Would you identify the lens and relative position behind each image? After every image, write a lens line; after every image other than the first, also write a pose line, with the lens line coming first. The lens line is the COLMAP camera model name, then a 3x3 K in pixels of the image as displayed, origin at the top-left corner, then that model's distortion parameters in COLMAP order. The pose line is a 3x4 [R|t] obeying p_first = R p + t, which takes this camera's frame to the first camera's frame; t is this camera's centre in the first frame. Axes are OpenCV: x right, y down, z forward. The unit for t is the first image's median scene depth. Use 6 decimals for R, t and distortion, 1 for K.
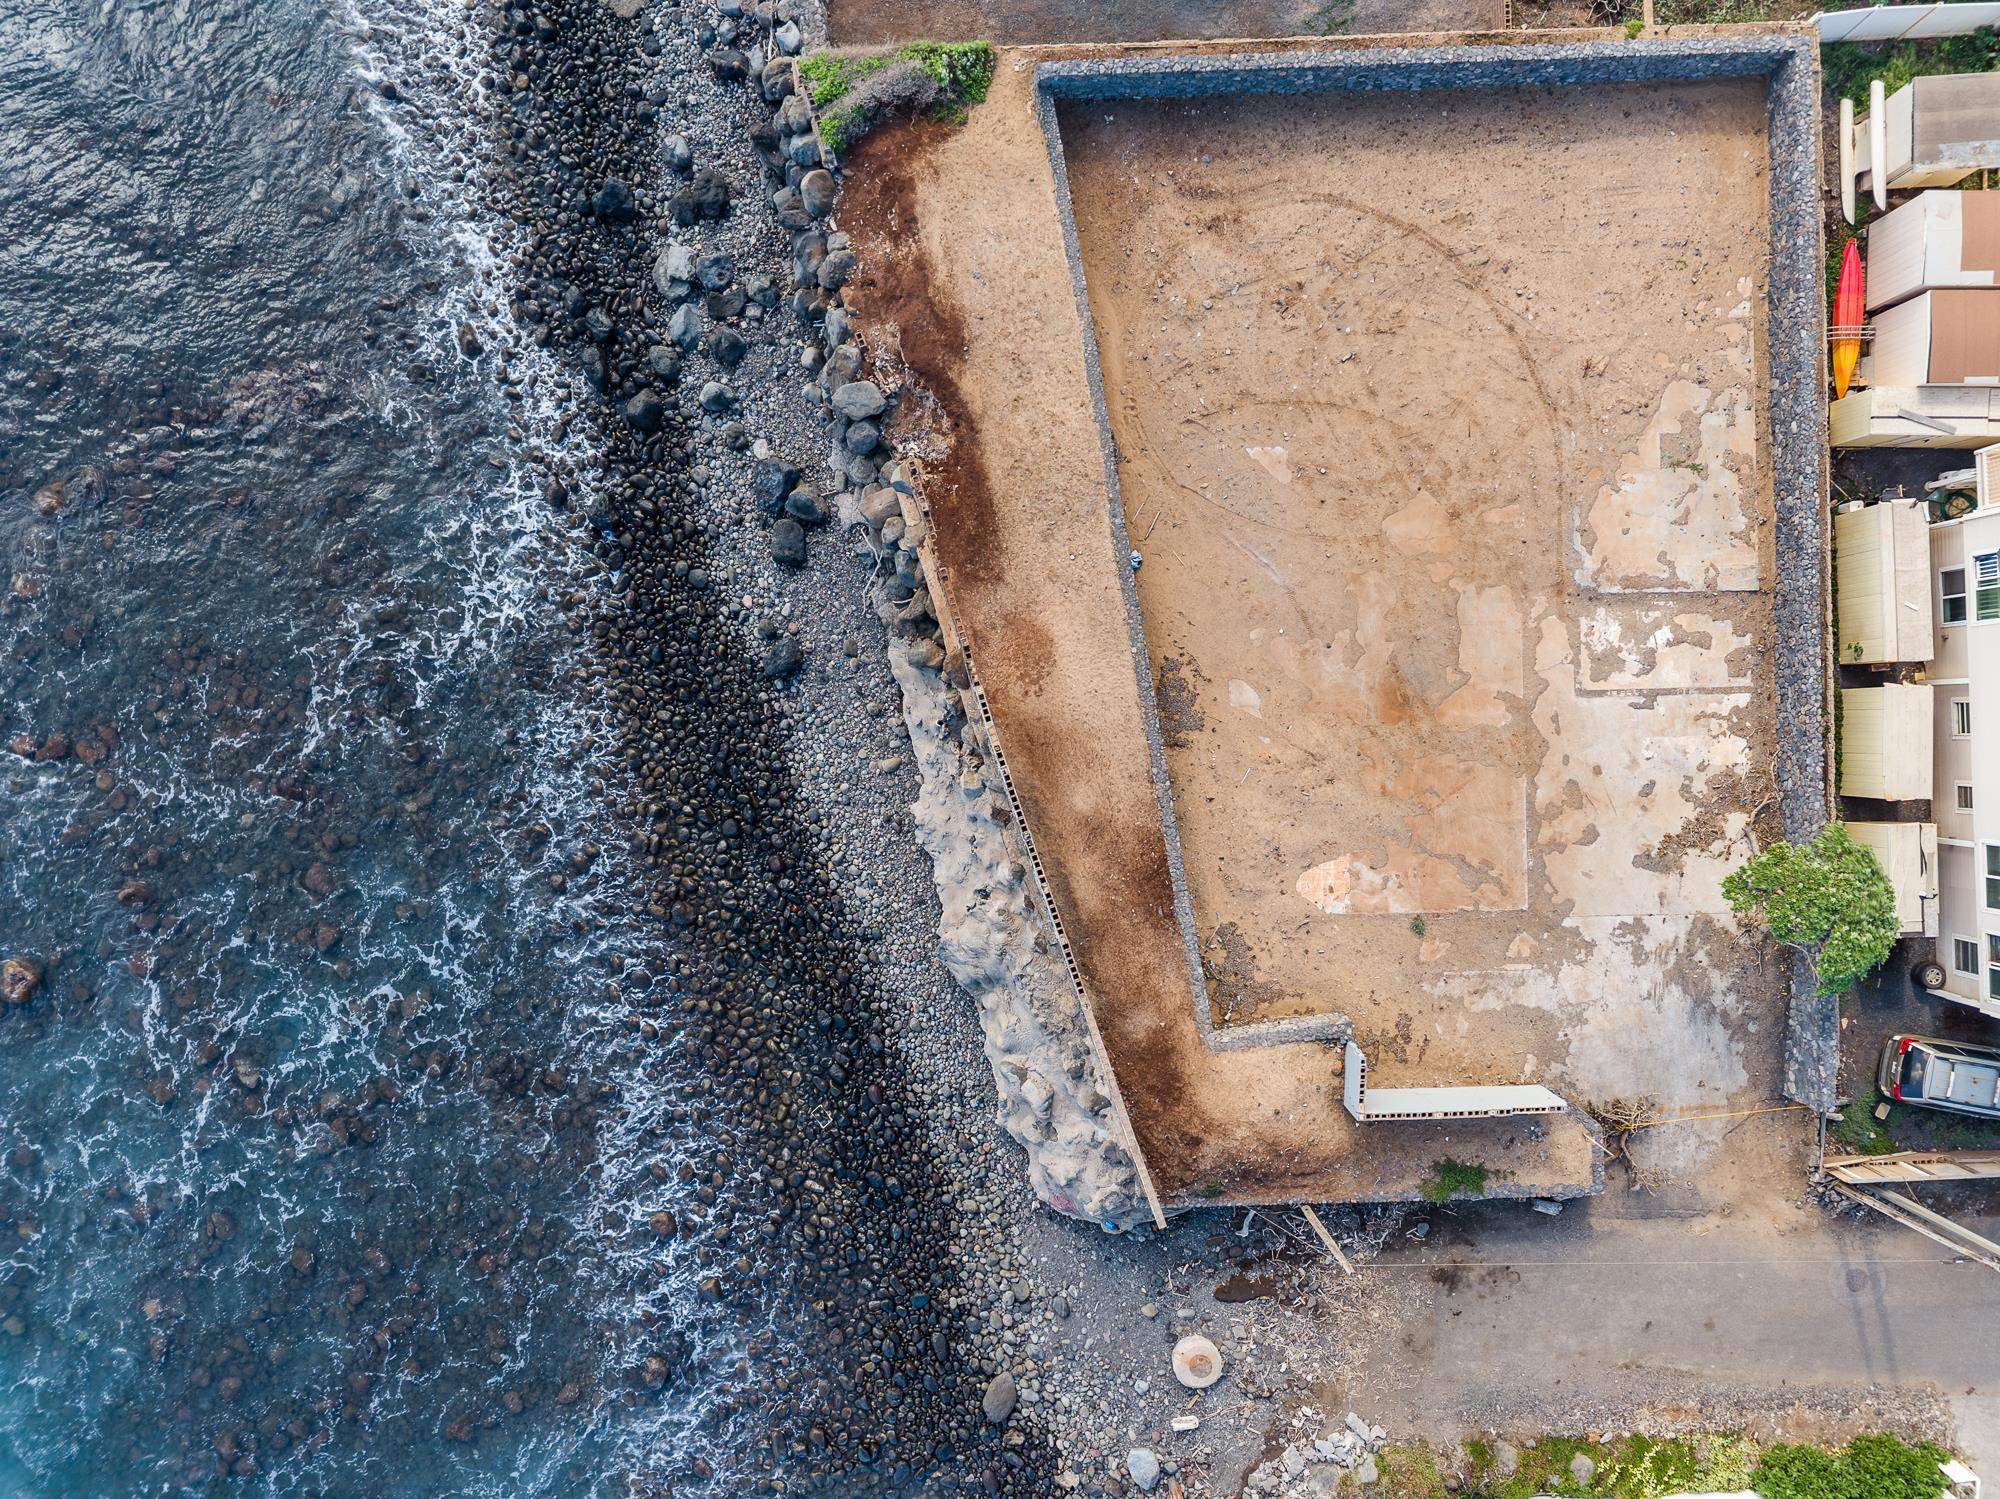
lens RADIAL K [[1349.6, 0, 1000.0], [0, 1349.6, 749.5], [0, 0, 1]] dist [0.023691, -0.036677]
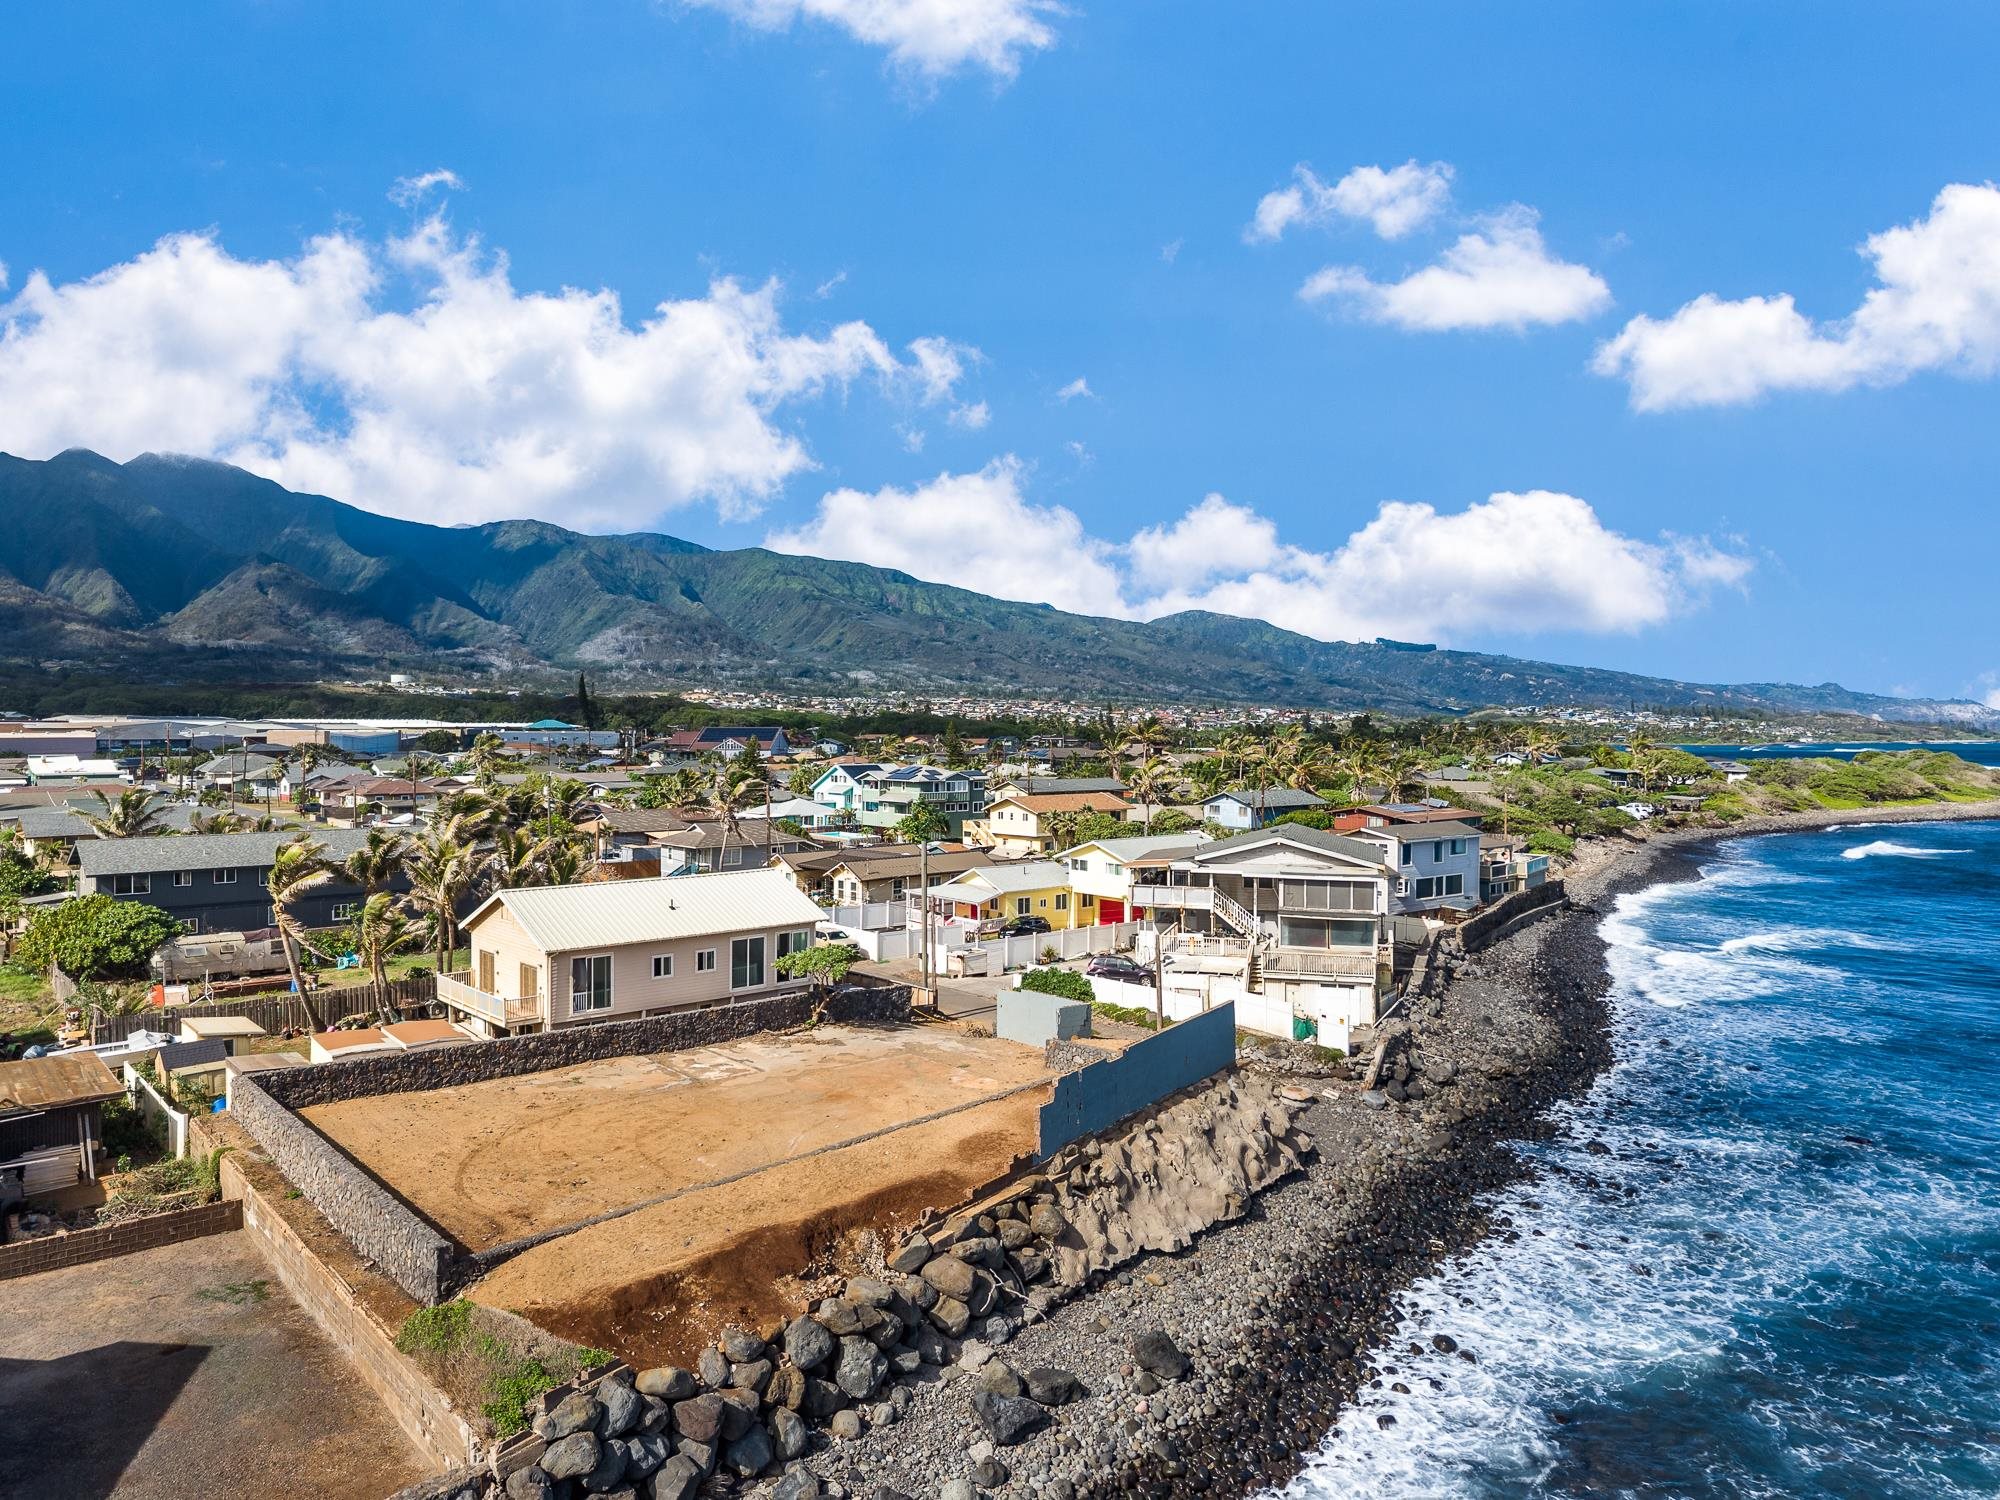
lens RADIAL K [[1349.6, 0, 1000.0], [0, 1349.6, 750.0], [0, 0, 1]] dist [0.023691, -0.036677]
pose [[-0.630924, 0.000212, 0.775845, -0.823289], [0.775641, -0.022718, 0.630765, -0.733482], [0.017760, 0.999742, 0.014169, 0.649694]]
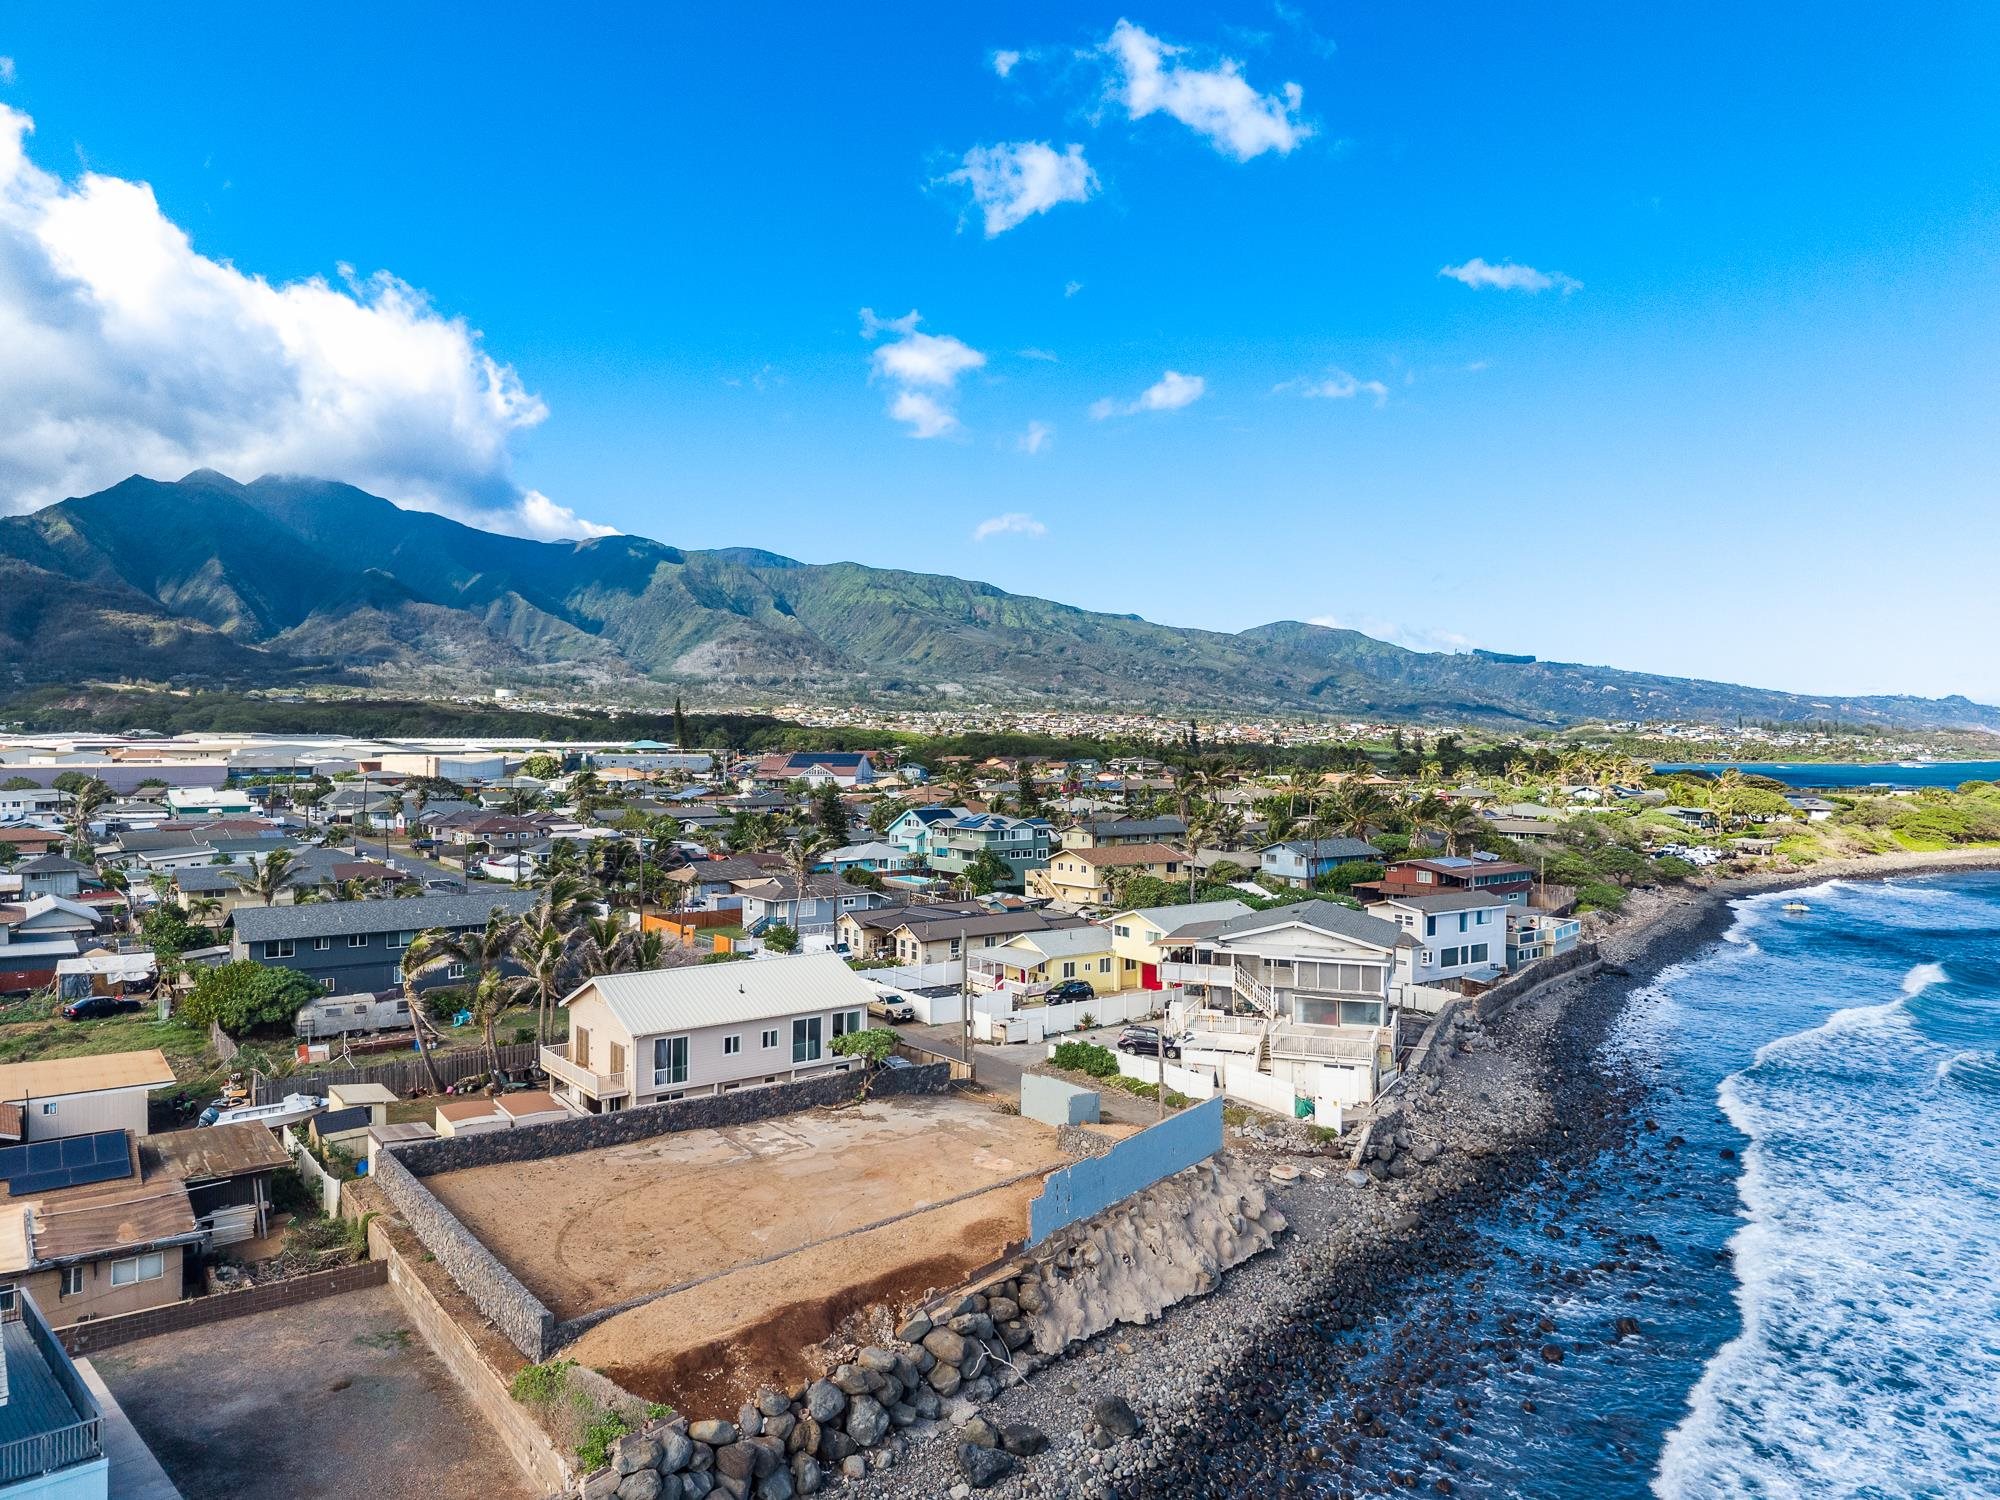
lens RADIAL K [[1349.6, 0, 1000.0], [0, 1349.6, 750.0], [0, 0, 1]] dist [0.023691, -0.036677]
pose [[-0.578582, 0.004113, 0.815614, -1.043674], [0.815493, -0.015038, 0.578572, -0.800881], [0.014645, 0.999878, 0.005347, 0.513916]]
